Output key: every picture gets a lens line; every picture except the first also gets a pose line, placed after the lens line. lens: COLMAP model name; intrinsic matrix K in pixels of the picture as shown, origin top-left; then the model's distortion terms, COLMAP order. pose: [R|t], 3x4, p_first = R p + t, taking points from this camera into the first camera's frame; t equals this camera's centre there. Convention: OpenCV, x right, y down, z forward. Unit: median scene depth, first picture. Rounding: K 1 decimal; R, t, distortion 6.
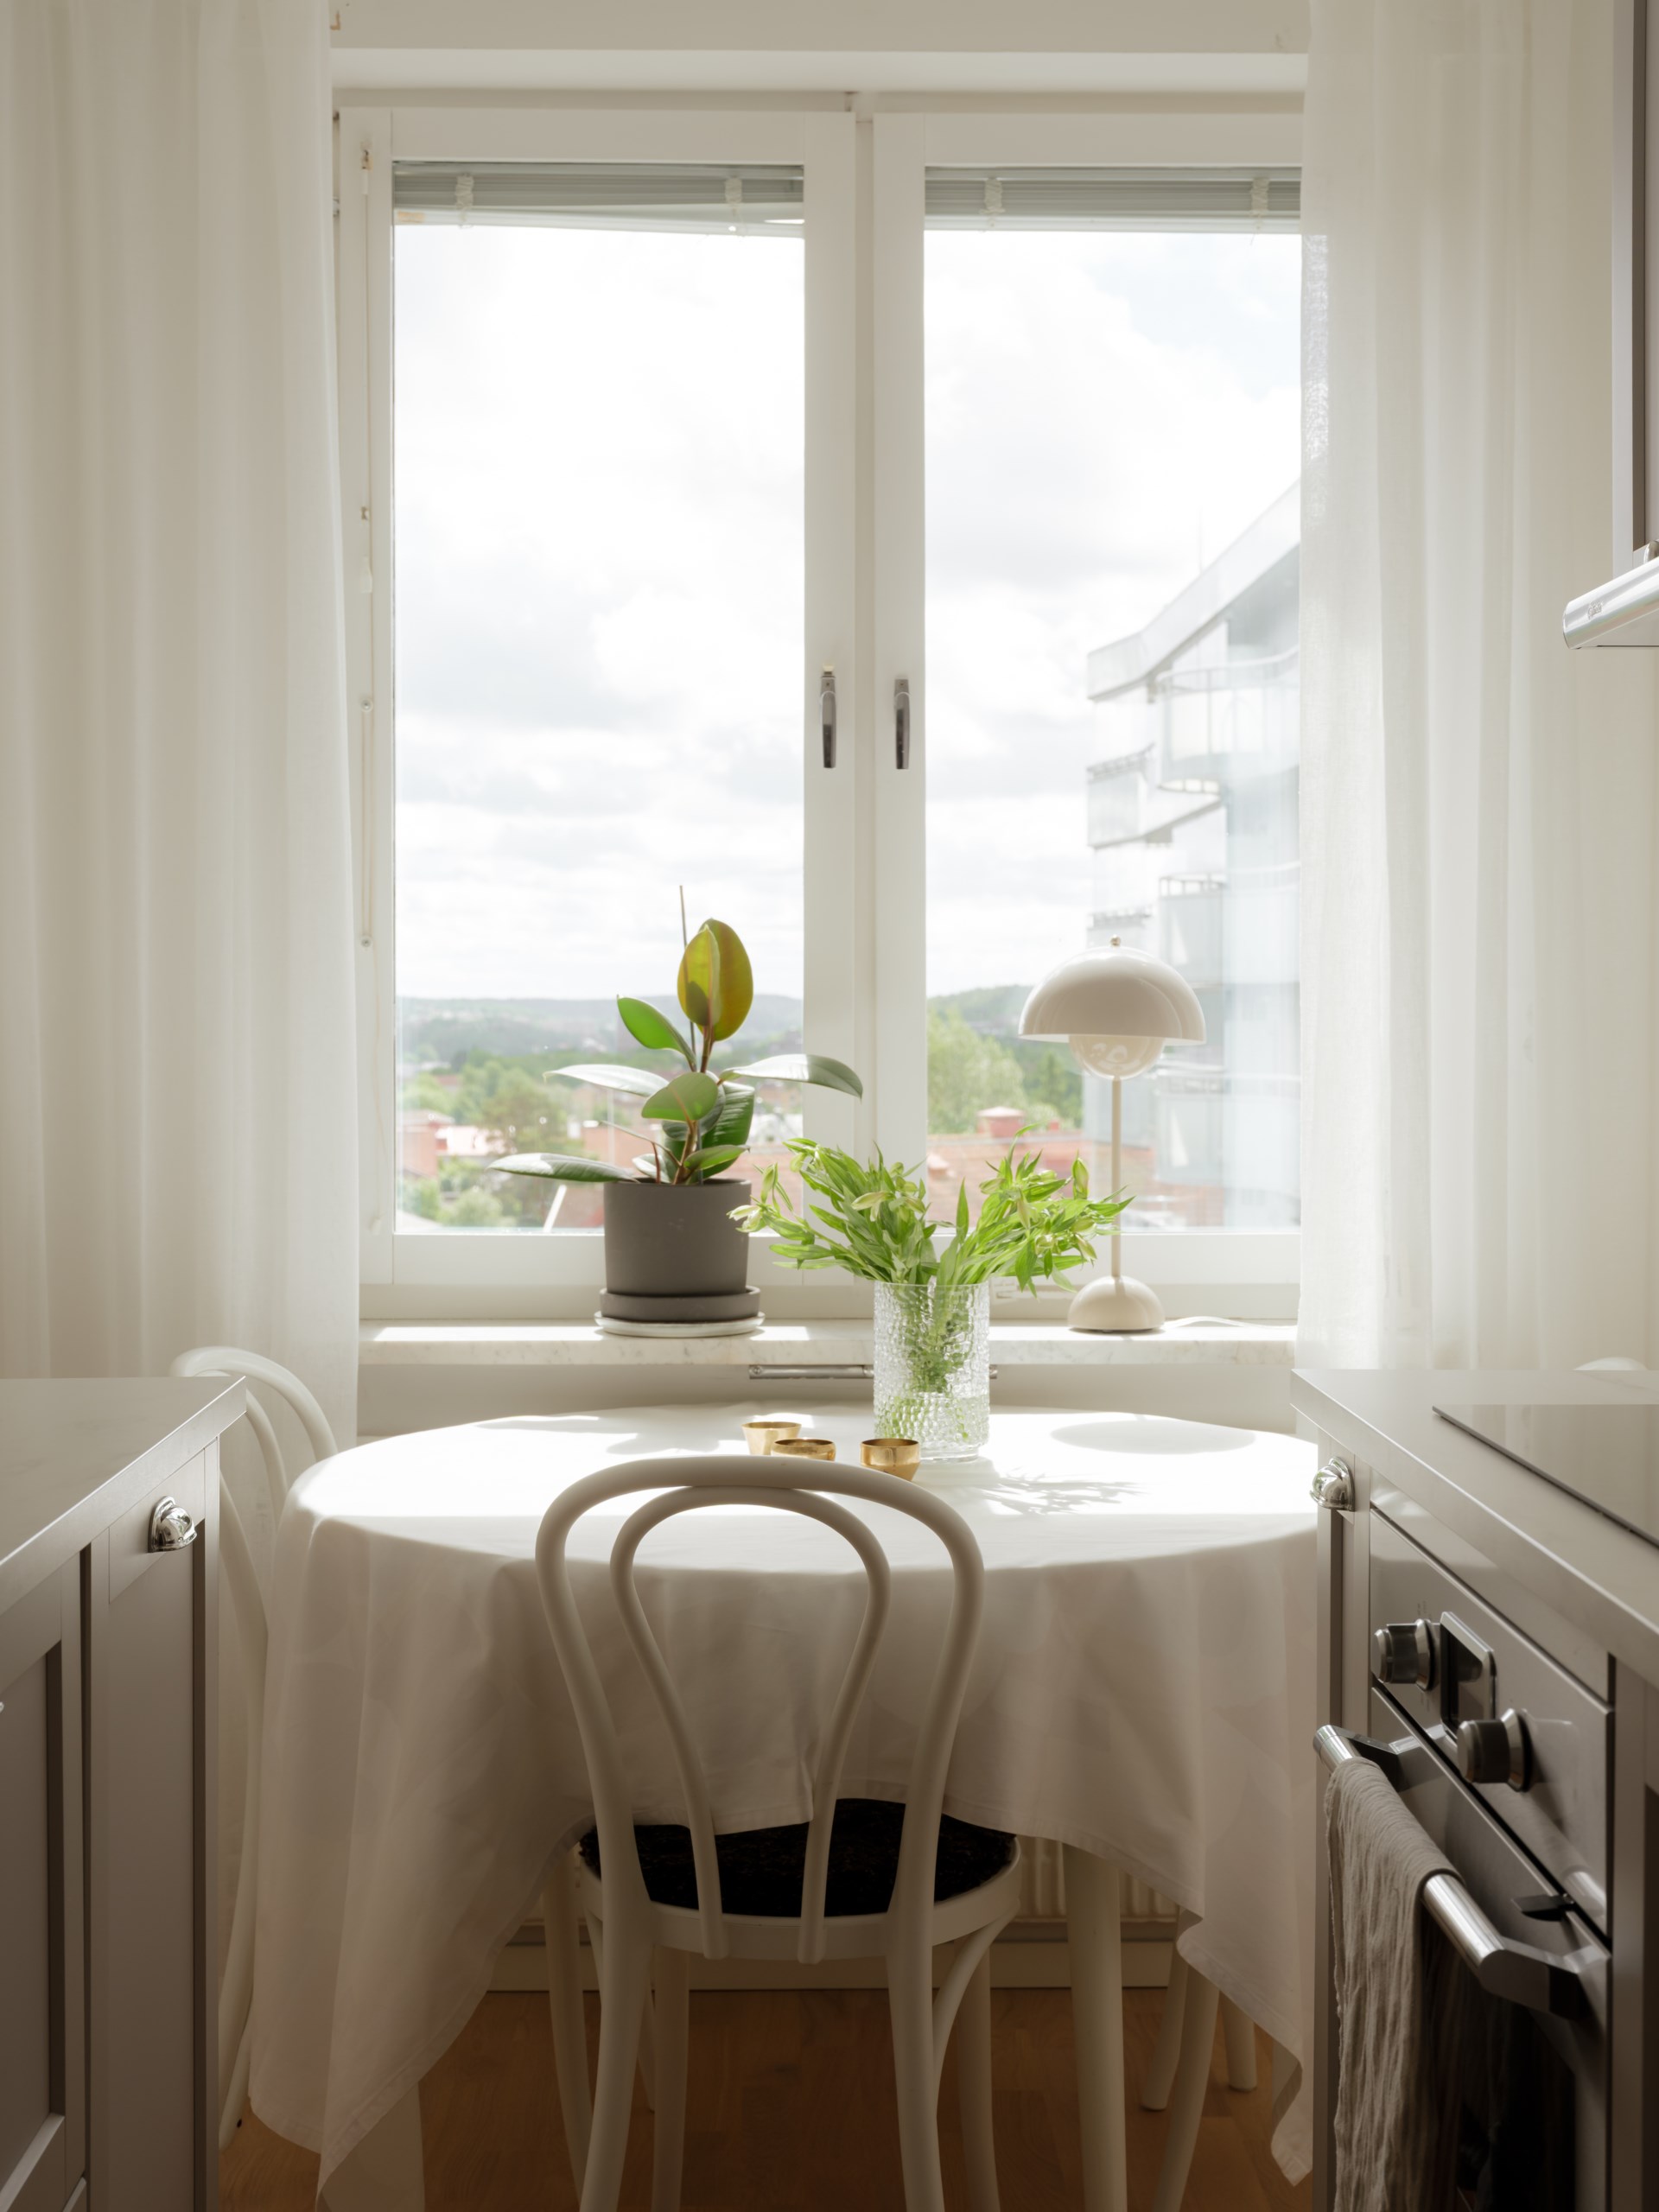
lens RADIAL K [[3025.9, 0, 836.4], [0, 3025.9, 1116.8], [0, 0, 1]] dist [0.193522, 0.000000]
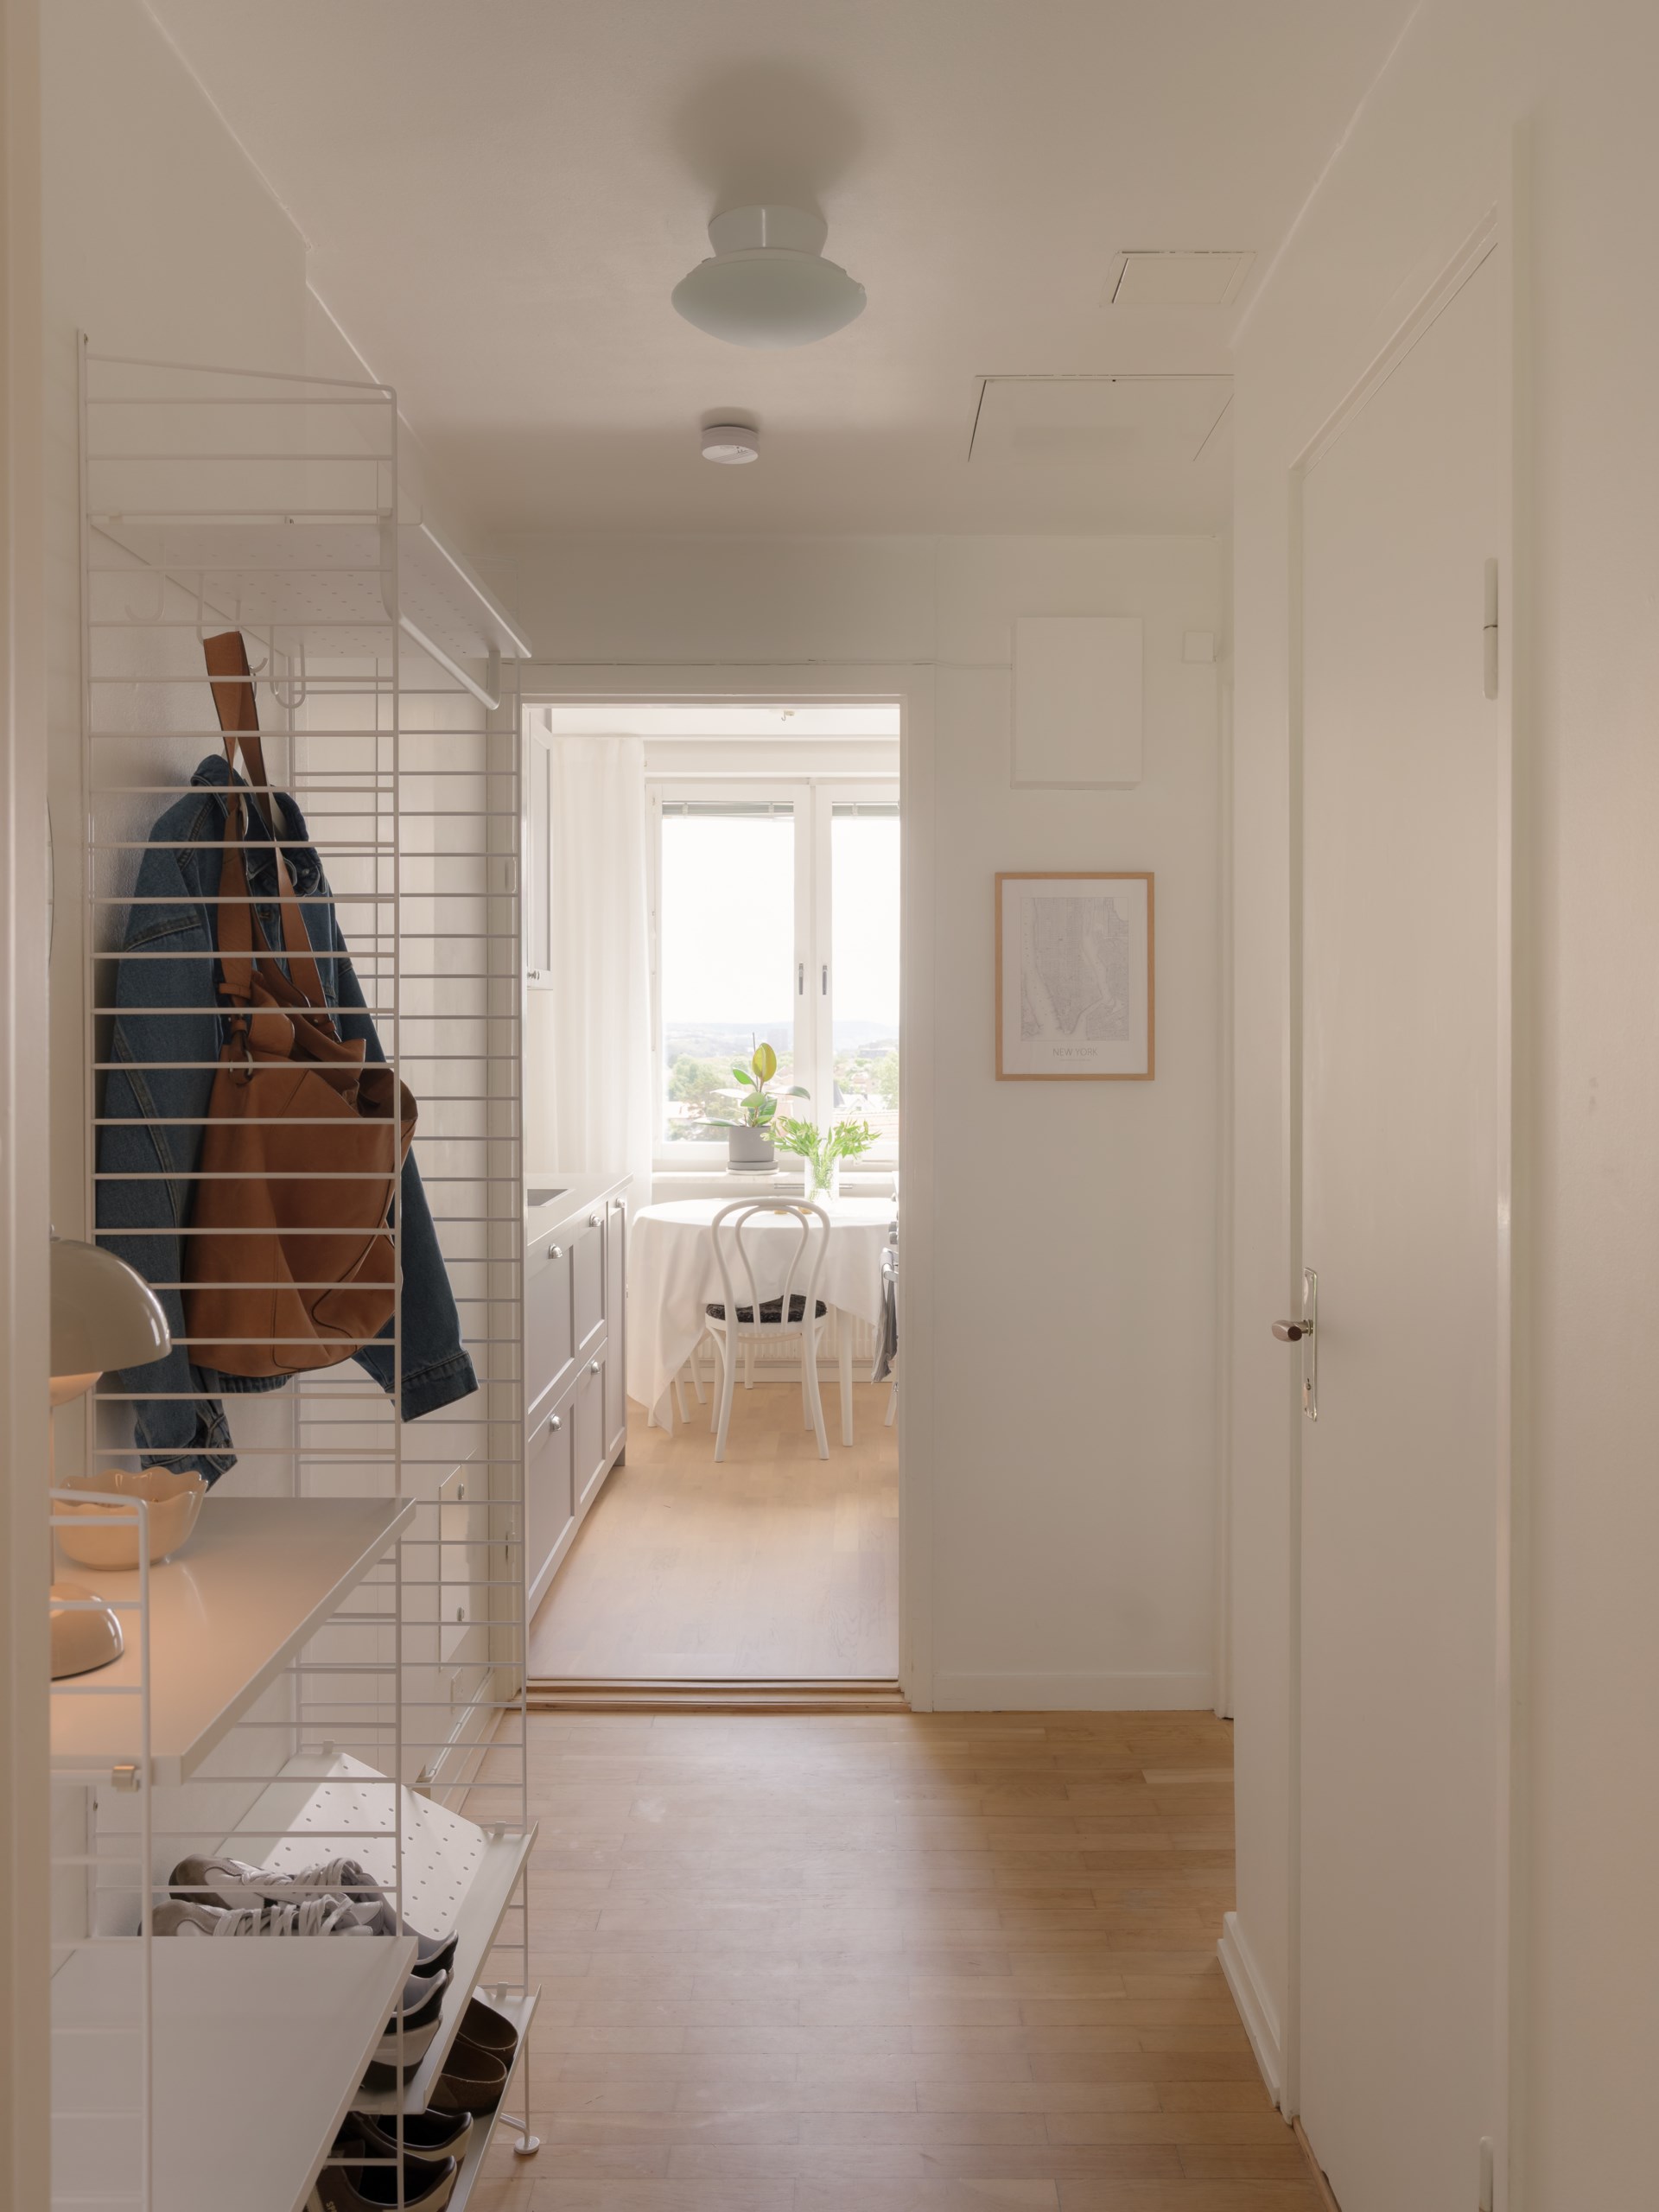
lens RADIAL K [[1613.3, 0, 825.9], [0, 1613.3, 1097.4], [0, 0, 1]] dist [-0.001510, -0.000019]
pose [[0.999850, -0.000871, -0.017324, 0.052069], [0.000958, 0.999987, 0.004973, -0.017106], [0.017319, -0.004988, 0.999838, -0.655136]]
